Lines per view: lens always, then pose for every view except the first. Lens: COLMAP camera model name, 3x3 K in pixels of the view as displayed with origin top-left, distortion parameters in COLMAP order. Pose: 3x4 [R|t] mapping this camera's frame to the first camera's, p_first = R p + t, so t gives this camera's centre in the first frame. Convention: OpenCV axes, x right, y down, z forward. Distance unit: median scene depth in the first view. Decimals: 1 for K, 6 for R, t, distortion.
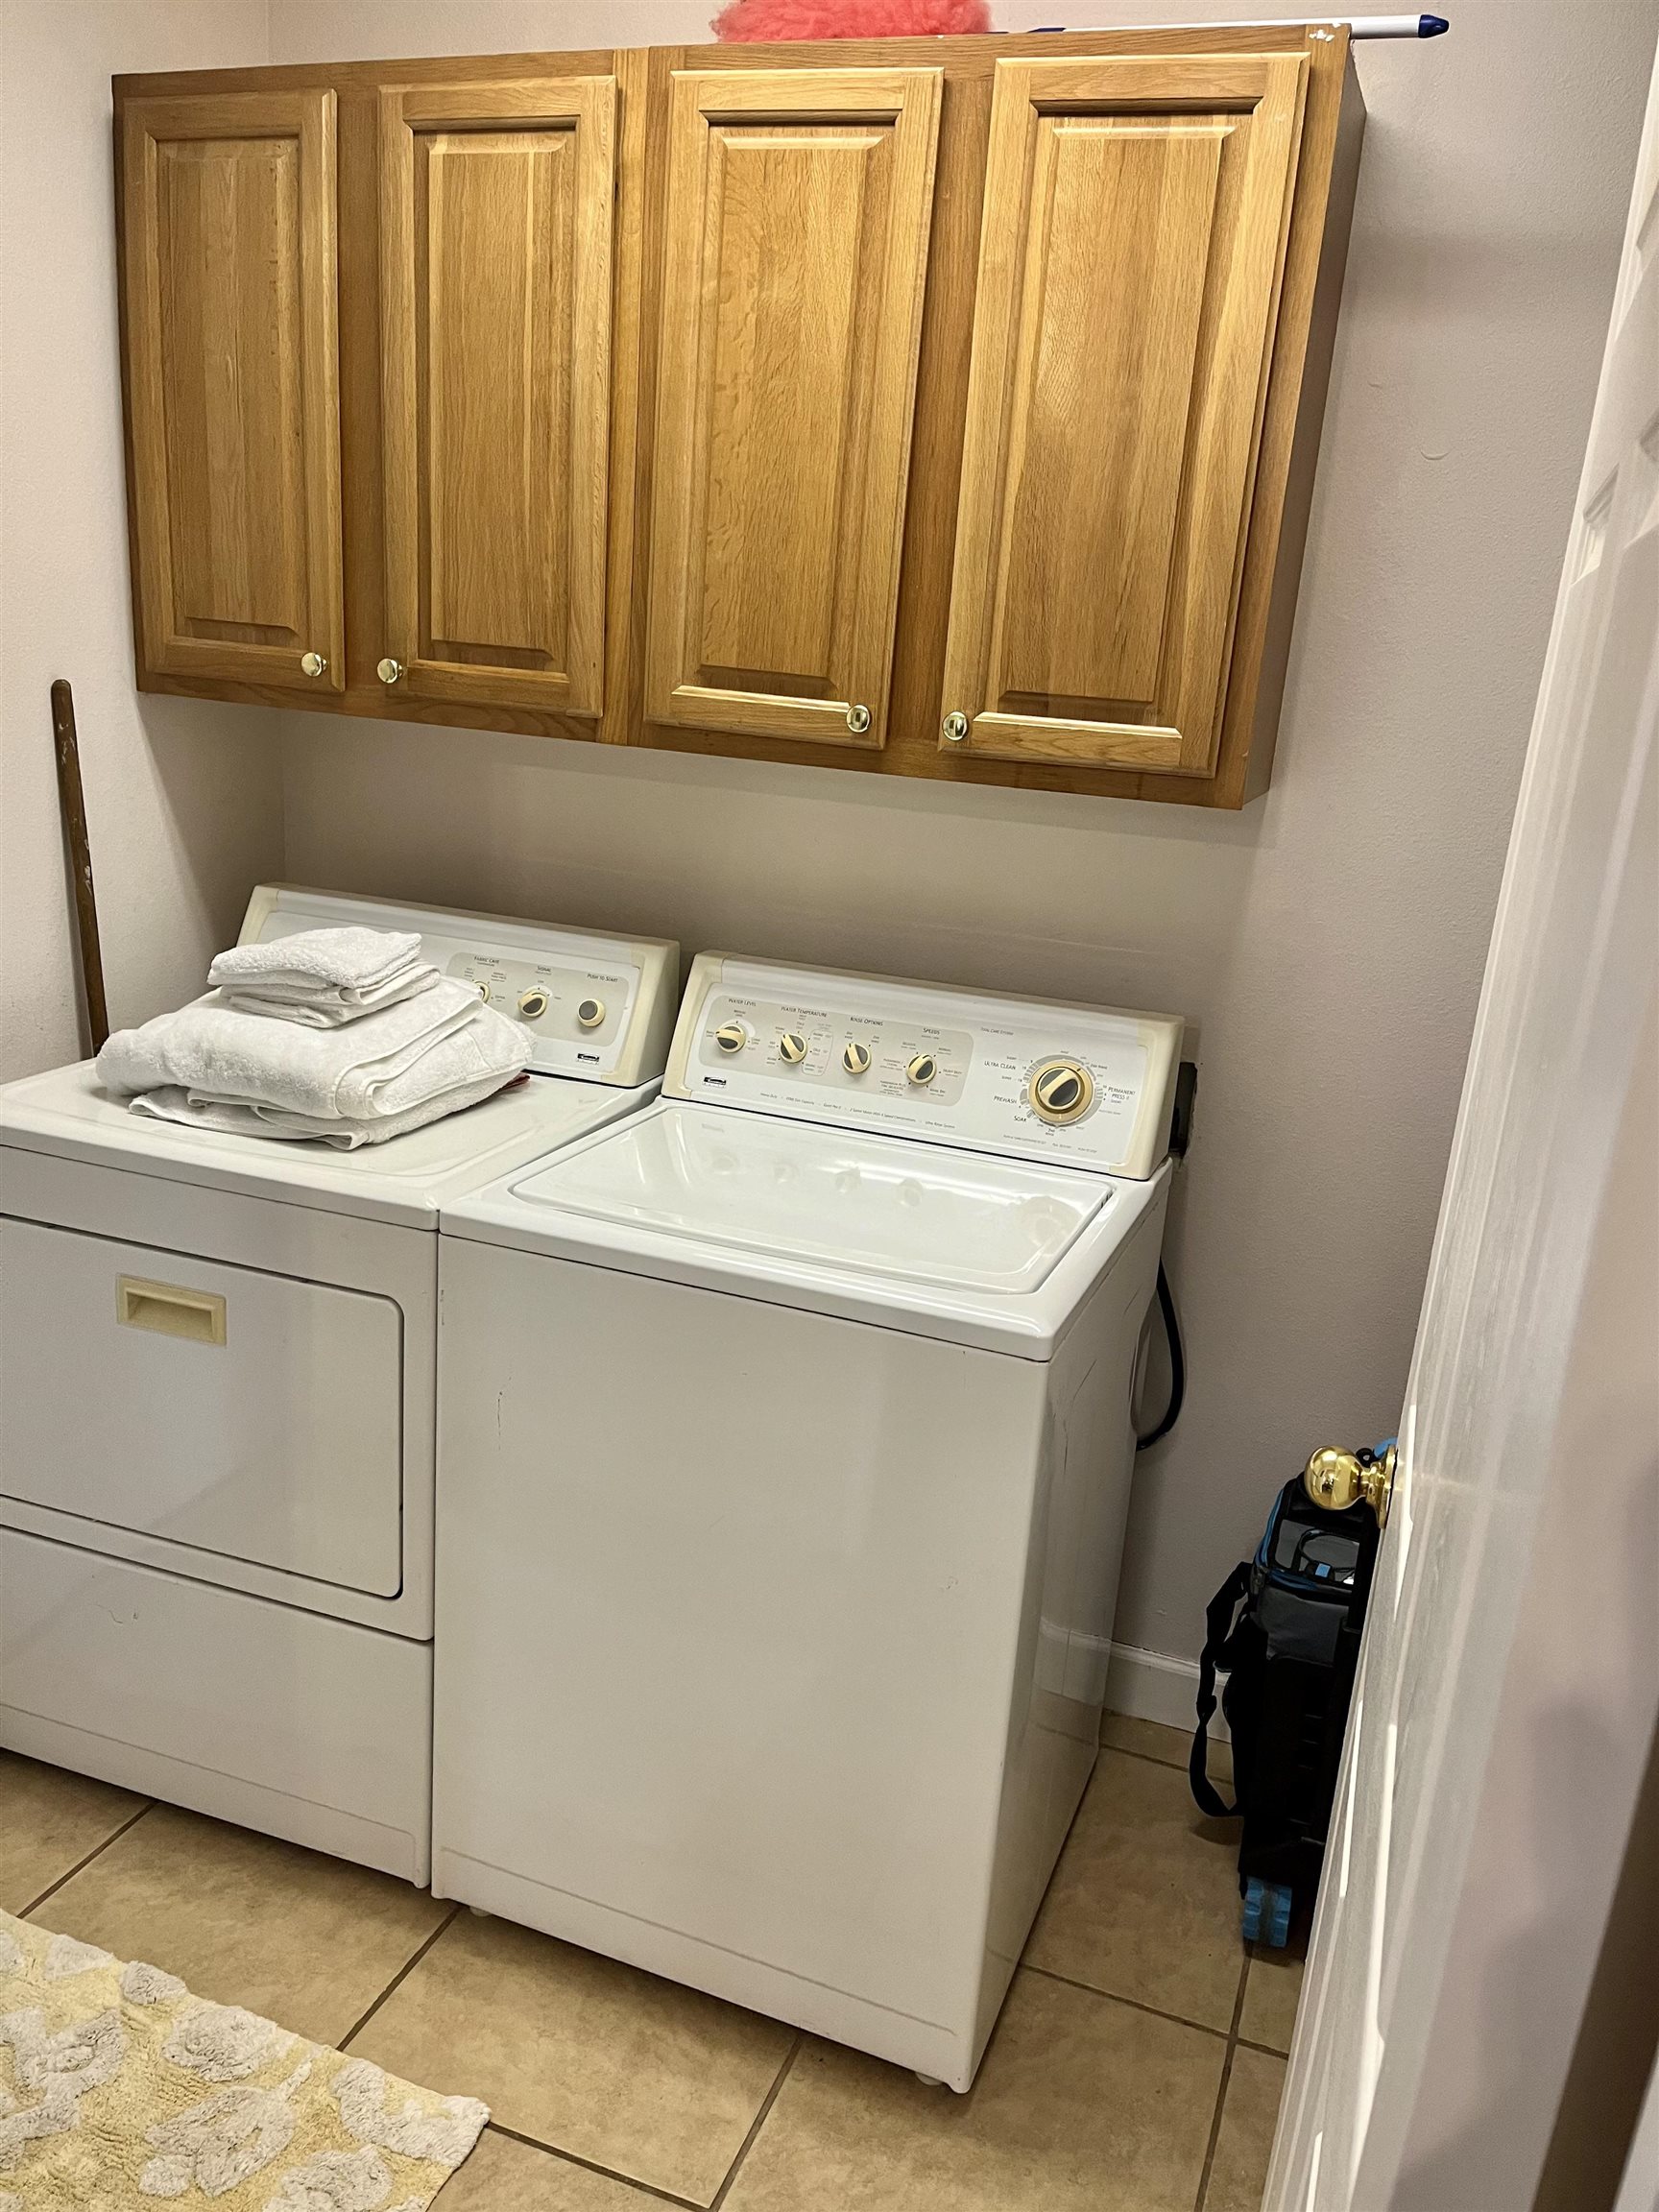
lens RADIAL K [[1683.0, 0, 831.9], [0, 1683.0, 1118.5], [0, 0, 1]] dist [0.064085, -0.080074]
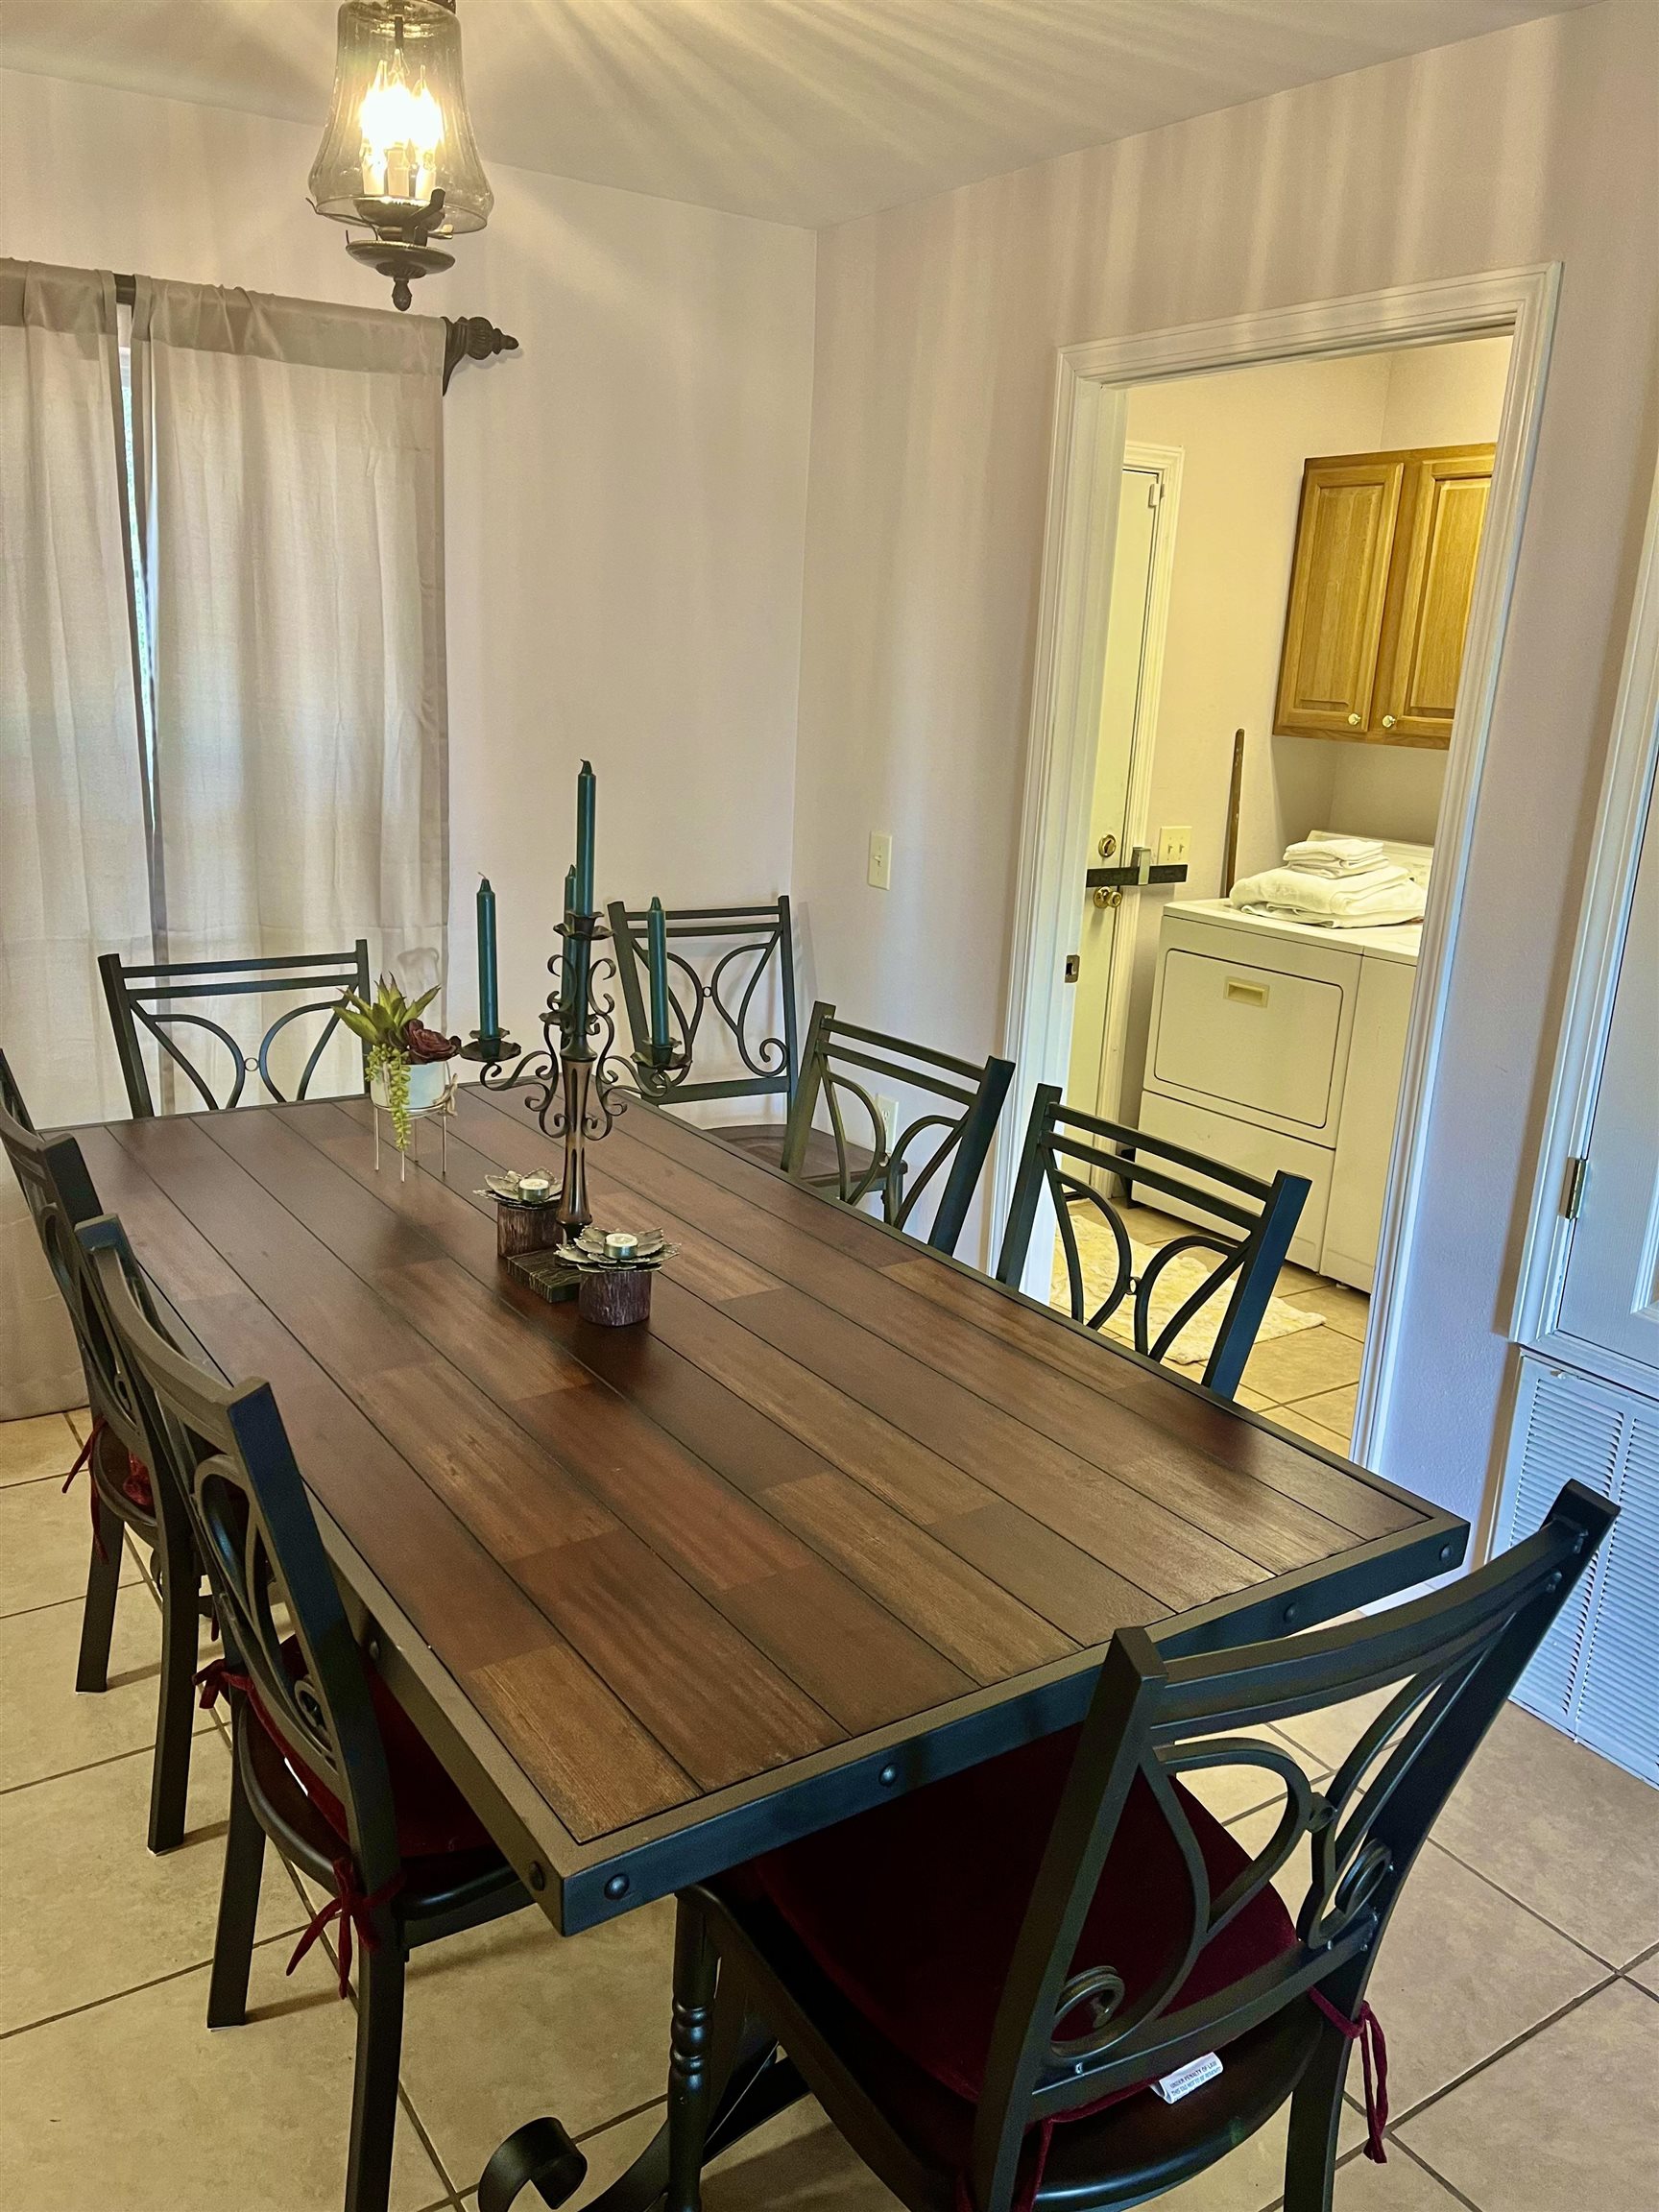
lens RADIAL K [[1683.0, 0, 824.0], [0, 1683.0, 1122.1], [0, 0, 1]] dist [0.064085, -0.080074]
pose [[0.817211, 0.124820, -0.562660, 0.434815], [-0.152997, 0.988222, -0.002988, 0.358790], [0.555660, 0.088527, 0.826683, -1.146336]]
